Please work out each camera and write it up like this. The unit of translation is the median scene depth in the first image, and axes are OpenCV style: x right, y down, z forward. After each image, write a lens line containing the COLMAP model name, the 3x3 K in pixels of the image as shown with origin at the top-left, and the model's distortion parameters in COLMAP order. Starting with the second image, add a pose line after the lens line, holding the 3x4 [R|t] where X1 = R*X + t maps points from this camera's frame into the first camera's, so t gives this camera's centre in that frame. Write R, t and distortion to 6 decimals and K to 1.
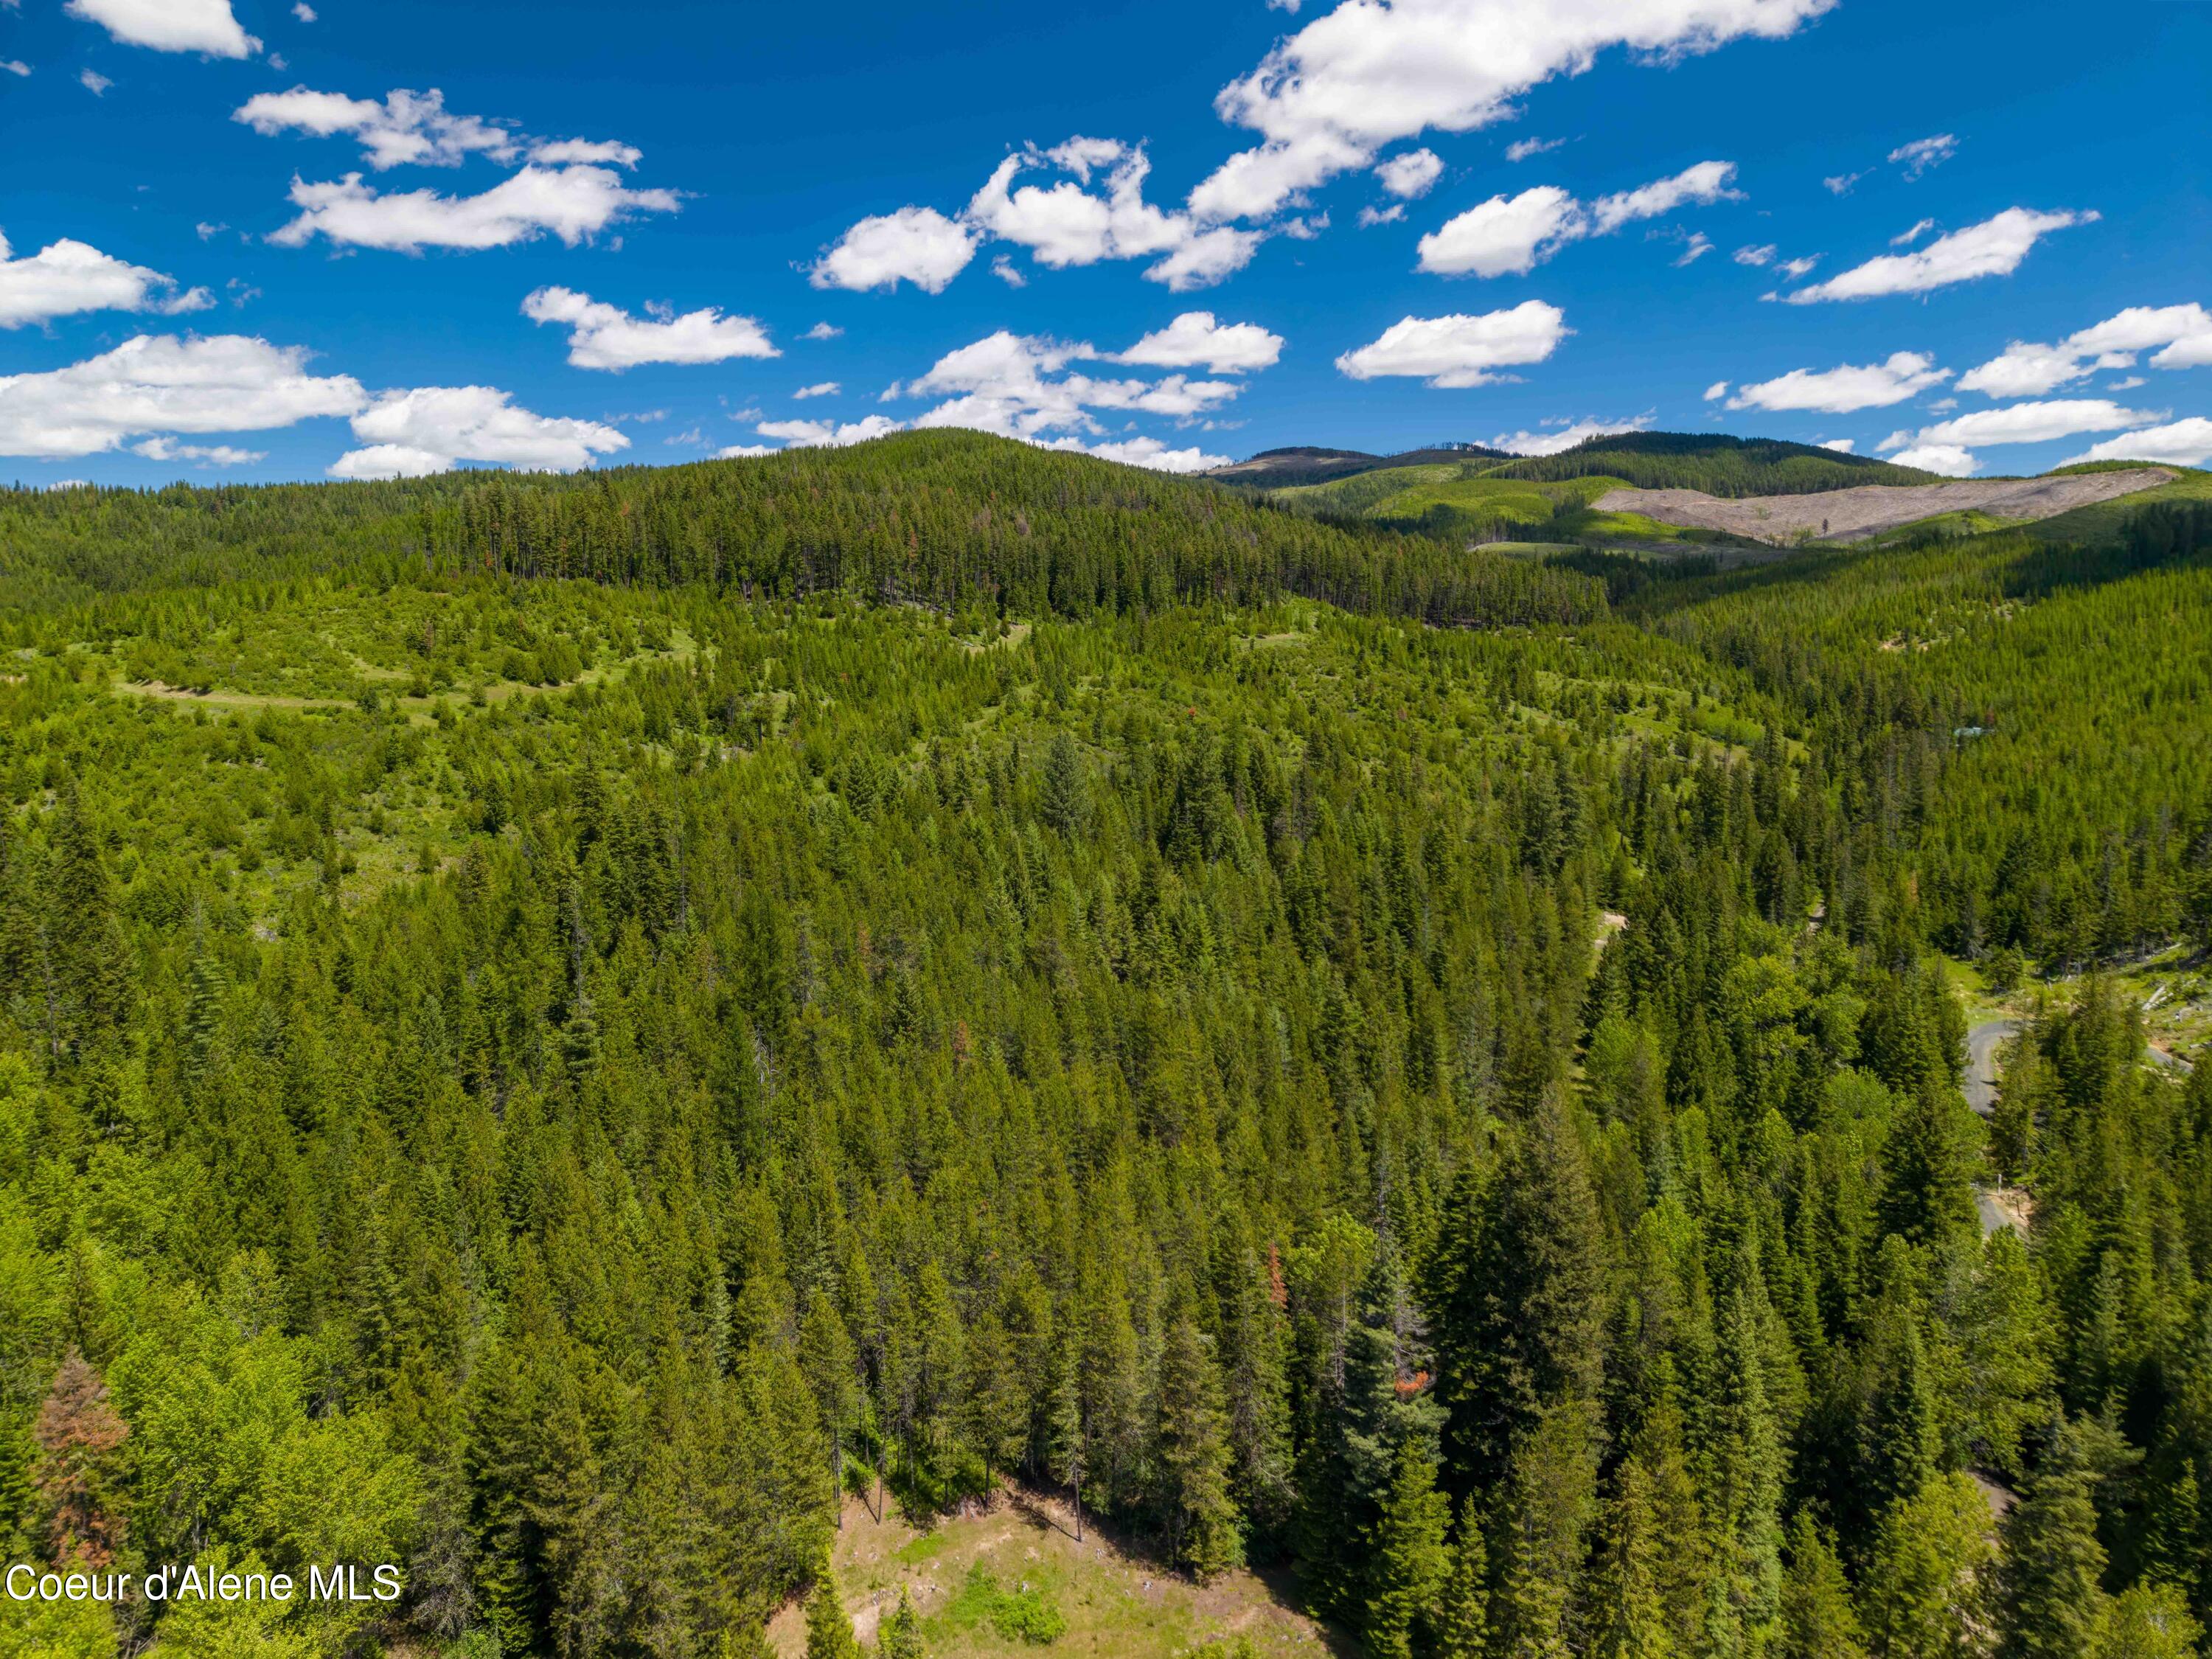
lens RADIAL K [[1459.5, 0, 1066.2], [0, 1459.5, 825.2], [0, 0, 1]] dist [0.032383, -0.031813]
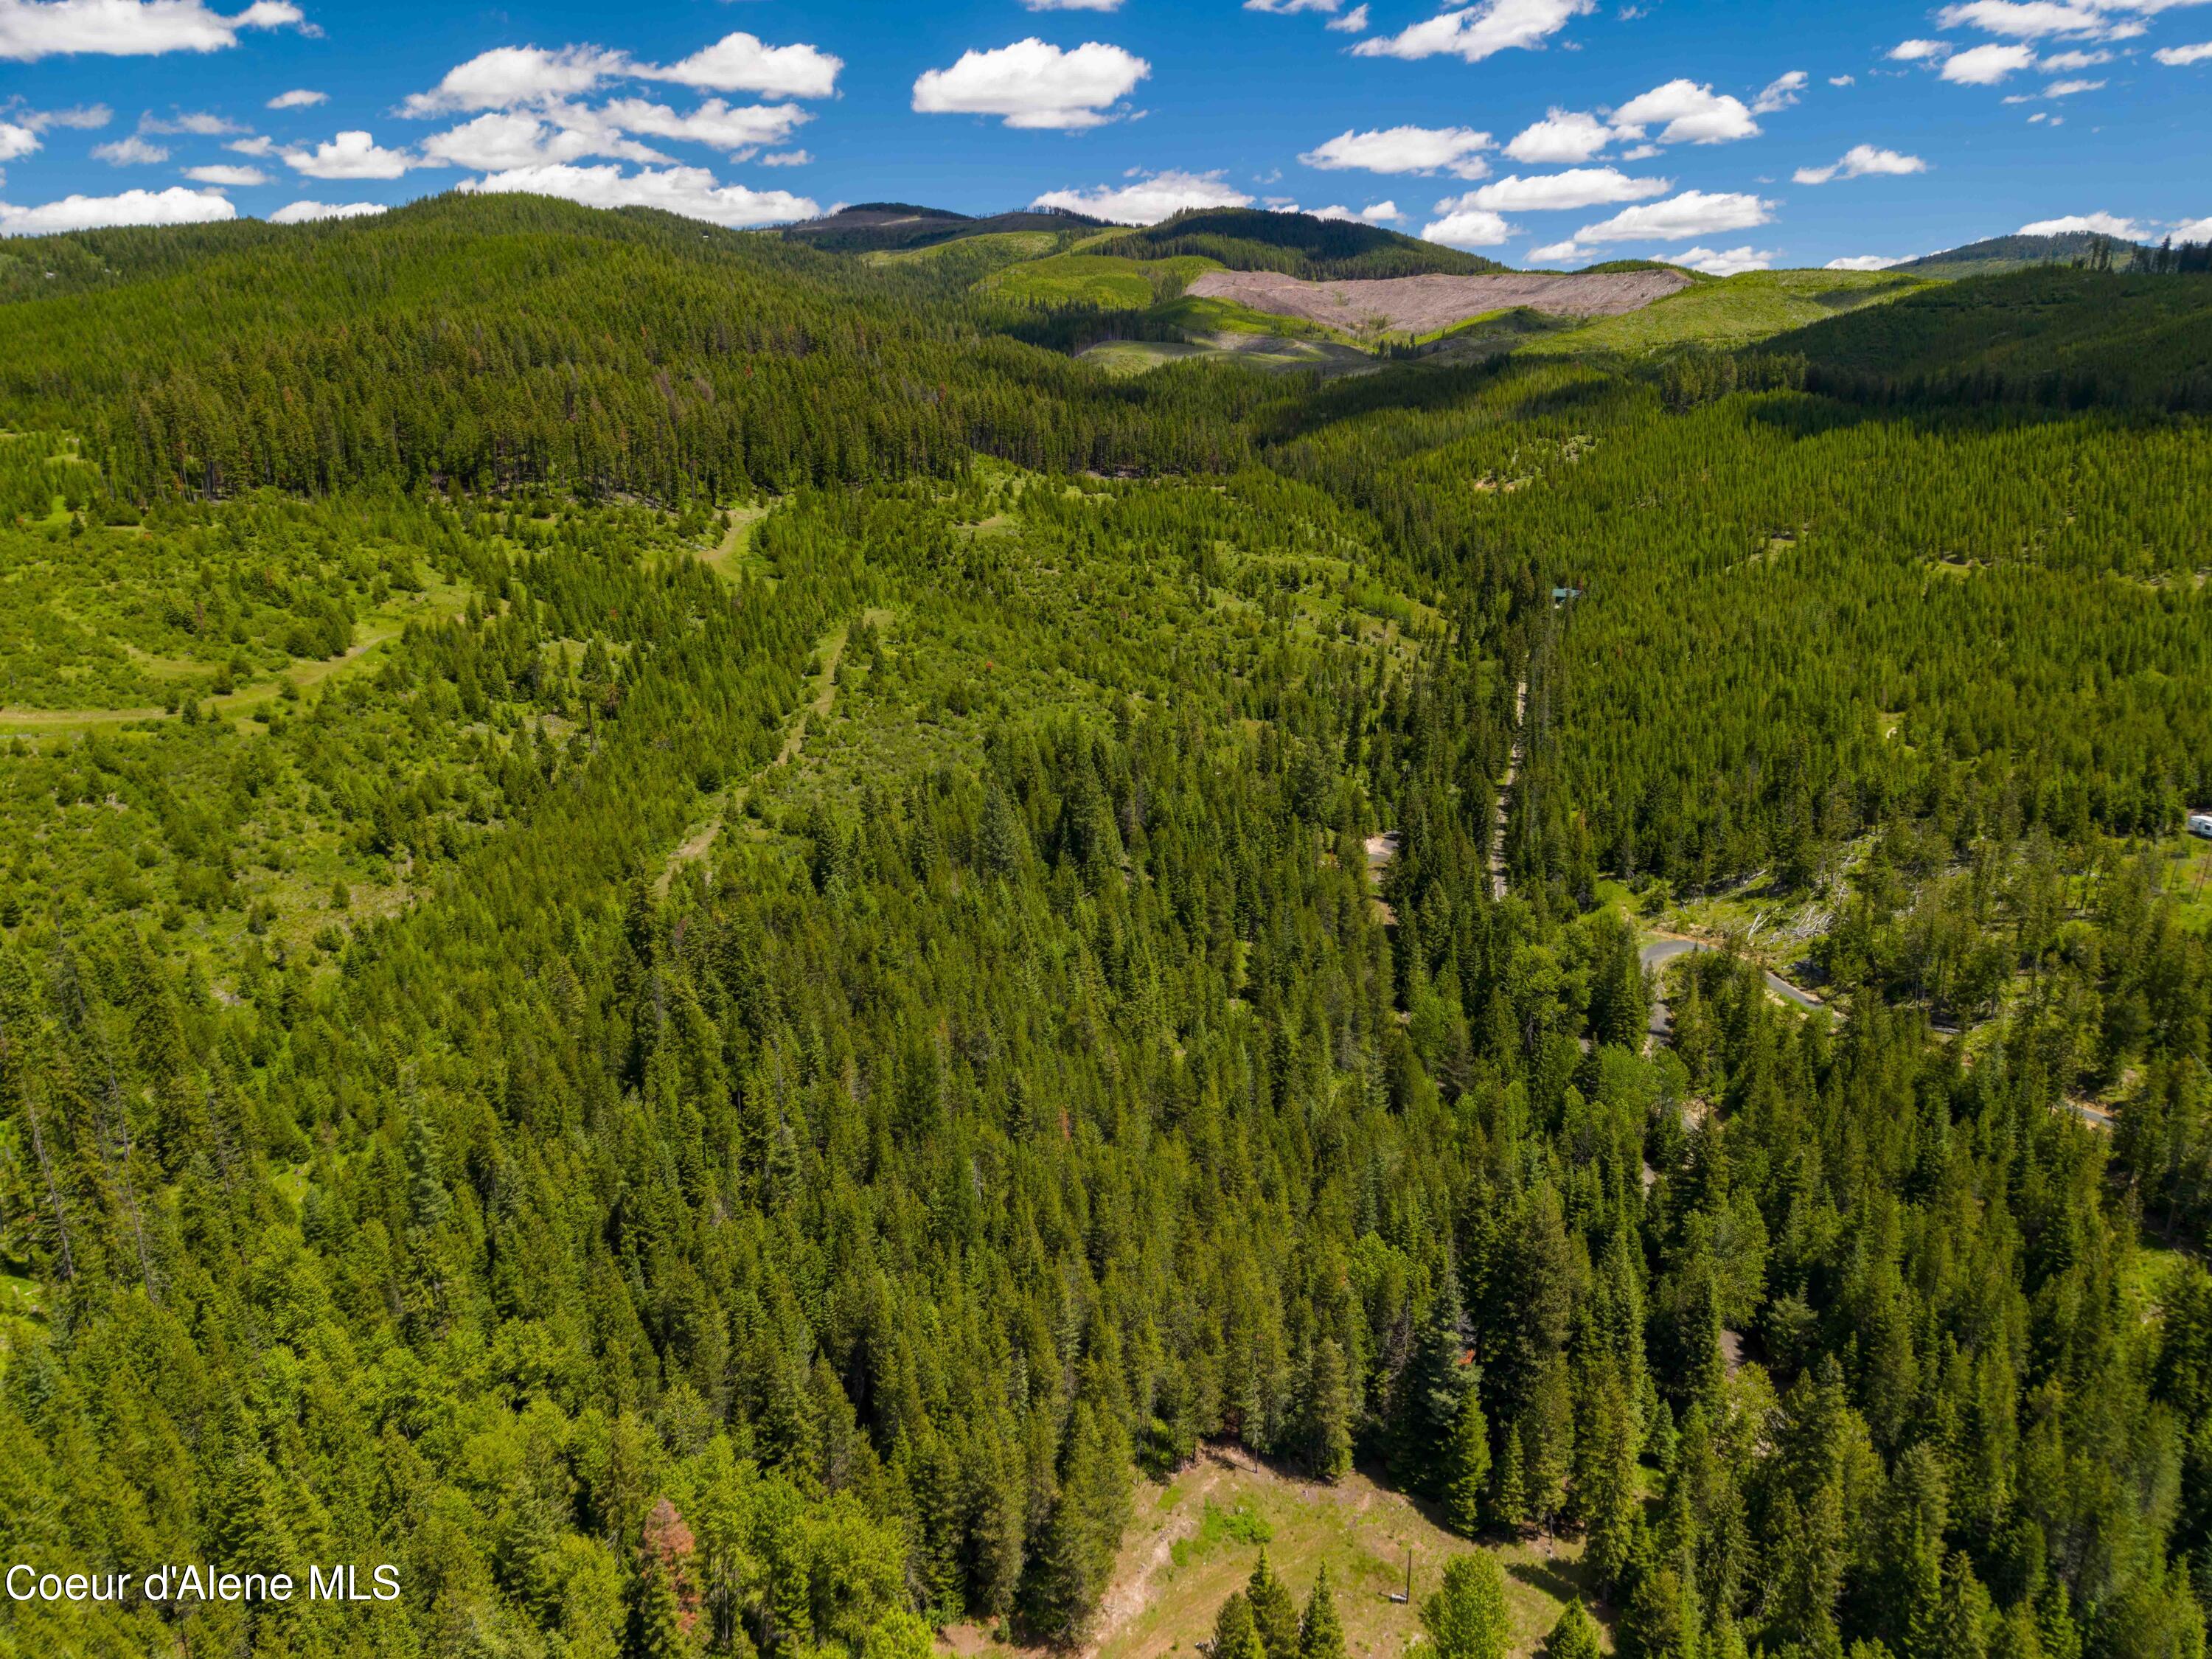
lens RADIAL K [[1459.5, 0, 1066.2], [0, 1459.5, 825.2], [0, 0, 1]] dist [0.032383, -0.031813]
pose [[0.965416, -0.077554, 0.248913, -0.186196], [0.040420, 0.987711, 0.150972, -0.159607], [-0.257562, -0.135690, 0.956687, -0.131724]]
